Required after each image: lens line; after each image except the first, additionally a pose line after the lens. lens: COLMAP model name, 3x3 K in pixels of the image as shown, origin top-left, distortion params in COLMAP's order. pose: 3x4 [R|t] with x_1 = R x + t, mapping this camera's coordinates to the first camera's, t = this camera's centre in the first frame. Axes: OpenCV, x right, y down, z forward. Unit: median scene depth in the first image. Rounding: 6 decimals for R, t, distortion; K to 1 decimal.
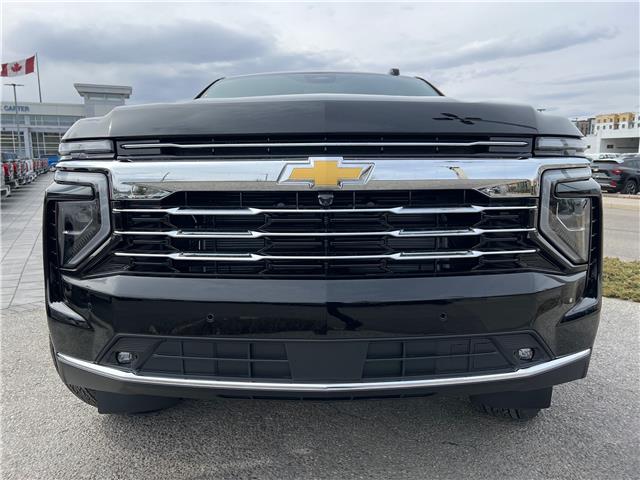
lens RADIAL K [[485.9, 0, 318.9], [0, 485.9, 238.7], [0, 0, 1]] dist [0.025161, -0.010084]
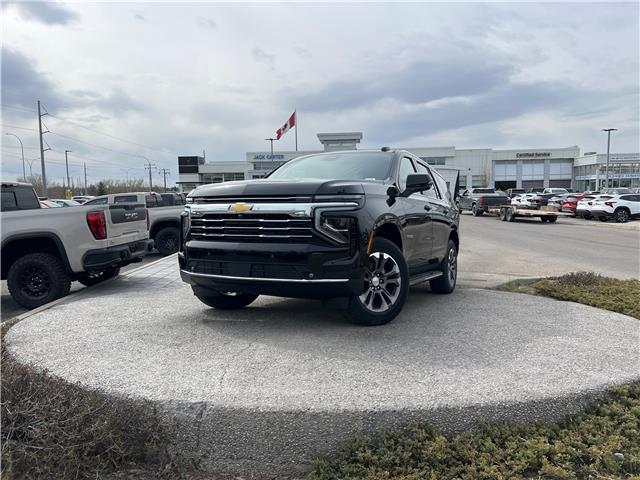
lens RADIAL K [[483.5, 0, 315.4], [0, 483.5, 239.5], [0, 0, 1]] dist [0.027922, -0.009786]
pose [[0.890646, 0.027845, -0.453843, 1.727311], [-0.058903, 0.996778, -0.054439, 0.192698], [0.450865, 0.075219, 0.889417, -1.419699]]
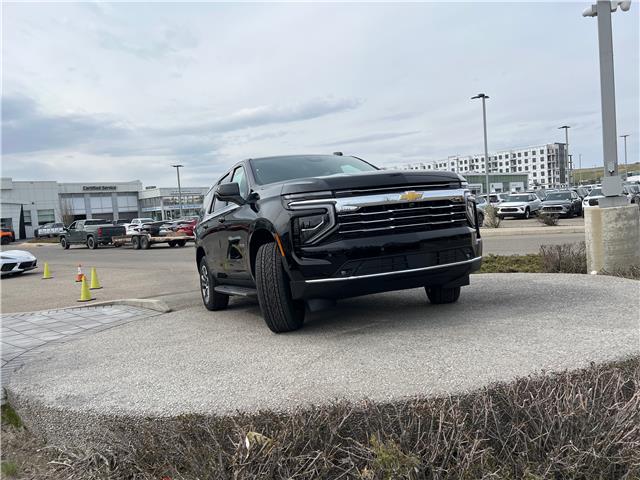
lens RADIAL K [[485.9, 0, 318.9], [0, 485.9, 238.7], [0, 0, 1]] dist [0.025161, -0.010084]
pose [[0.907285, -0.090608, 0.410639, -1.616619], [0.139356, 0.986115, -0.090312, 0.287994], [-0.396755, 0.139164, 0.907314, -1.333747]]
